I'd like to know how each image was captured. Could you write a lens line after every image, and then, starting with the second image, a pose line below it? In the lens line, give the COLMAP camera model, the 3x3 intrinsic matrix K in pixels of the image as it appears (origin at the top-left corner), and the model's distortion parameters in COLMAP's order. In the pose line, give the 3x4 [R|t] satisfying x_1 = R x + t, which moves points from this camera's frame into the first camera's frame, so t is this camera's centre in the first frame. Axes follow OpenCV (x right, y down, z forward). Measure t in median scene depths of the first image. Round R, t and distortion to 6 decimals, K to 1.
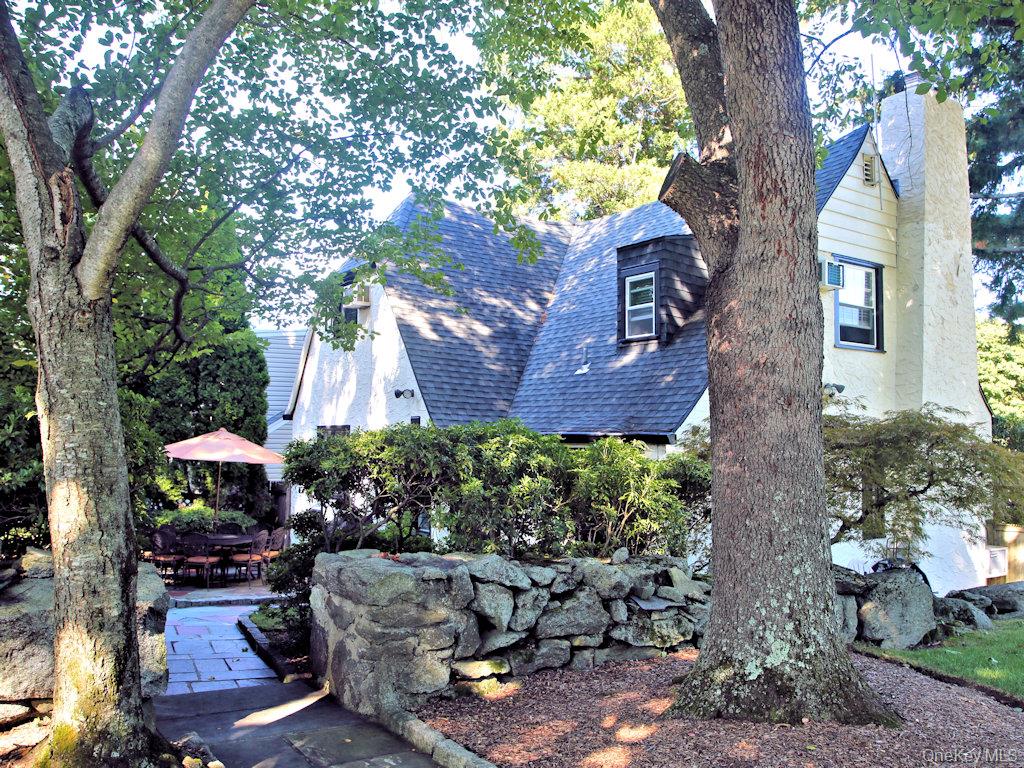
lens RADIAL K [[790.1, 0, 511.6], [0, 790.1, 385.6], [0, 0, 1]] dist [-0.046932, 0.000848]
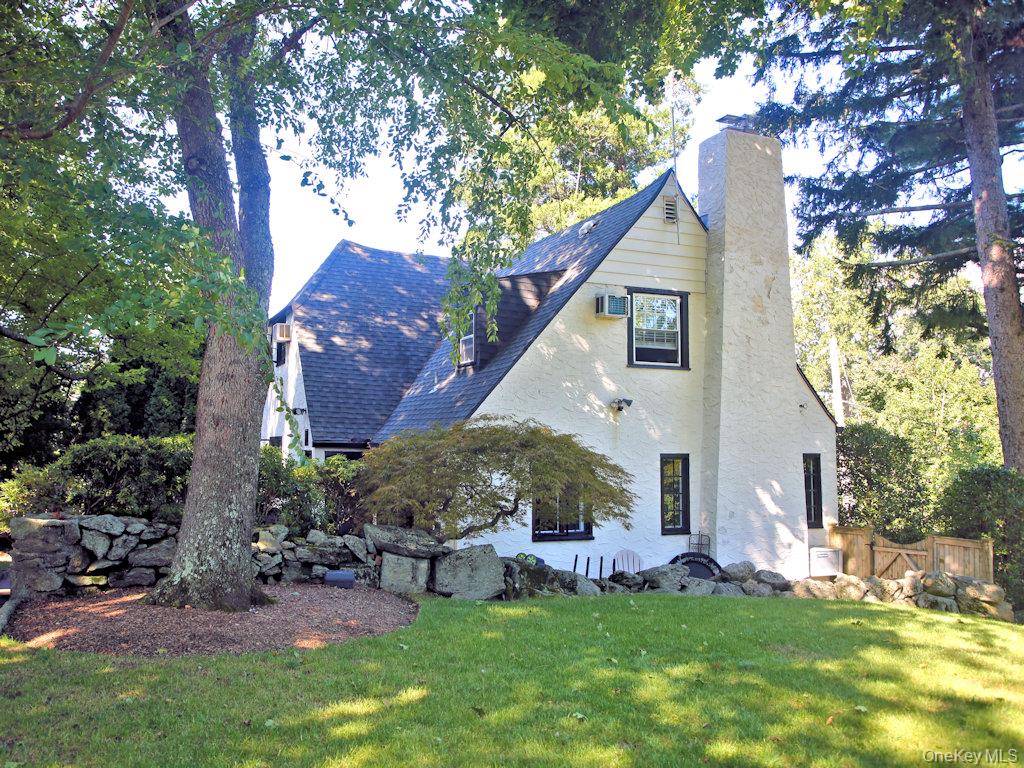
lens RADIAL K [[809.2, 0, 511.7], [0, 809.2, 384.2], [0, 0, 1]] dist [-0.018767, 0.000572]
pose [[0.978653, -0.018982, -0.204640, 0.465203], [0.016518, 0.999769, -0.013743, -0.009589], [0.204854, 0.010070, 0.978741, -0.196726]]
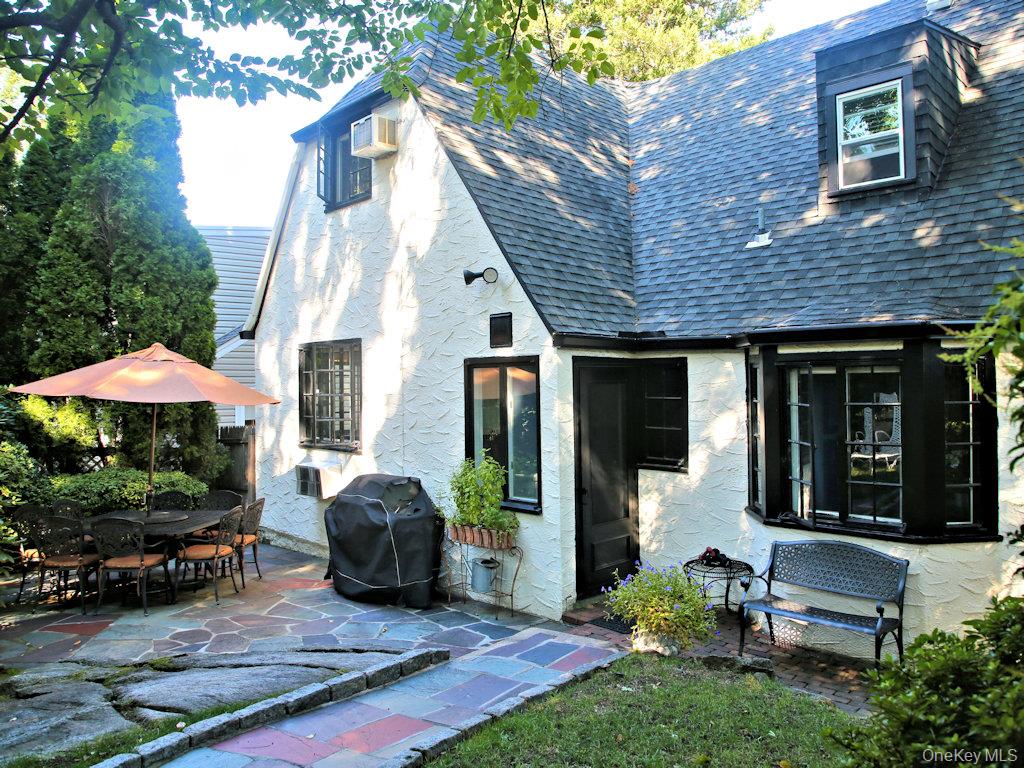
lens RADIAL K [[698.8, 0, 529.4], [0, 698.8, 364.1], [0, 0, 1]] dist [-0.056064, 0.003929]
pose [[0.983107, -0.013525, 0.182532, -0.183051], [0.005774, 0.999062, 0.042928, 0.050532], [-0.182941, -0.041148, 0.982262, 0.424617]]
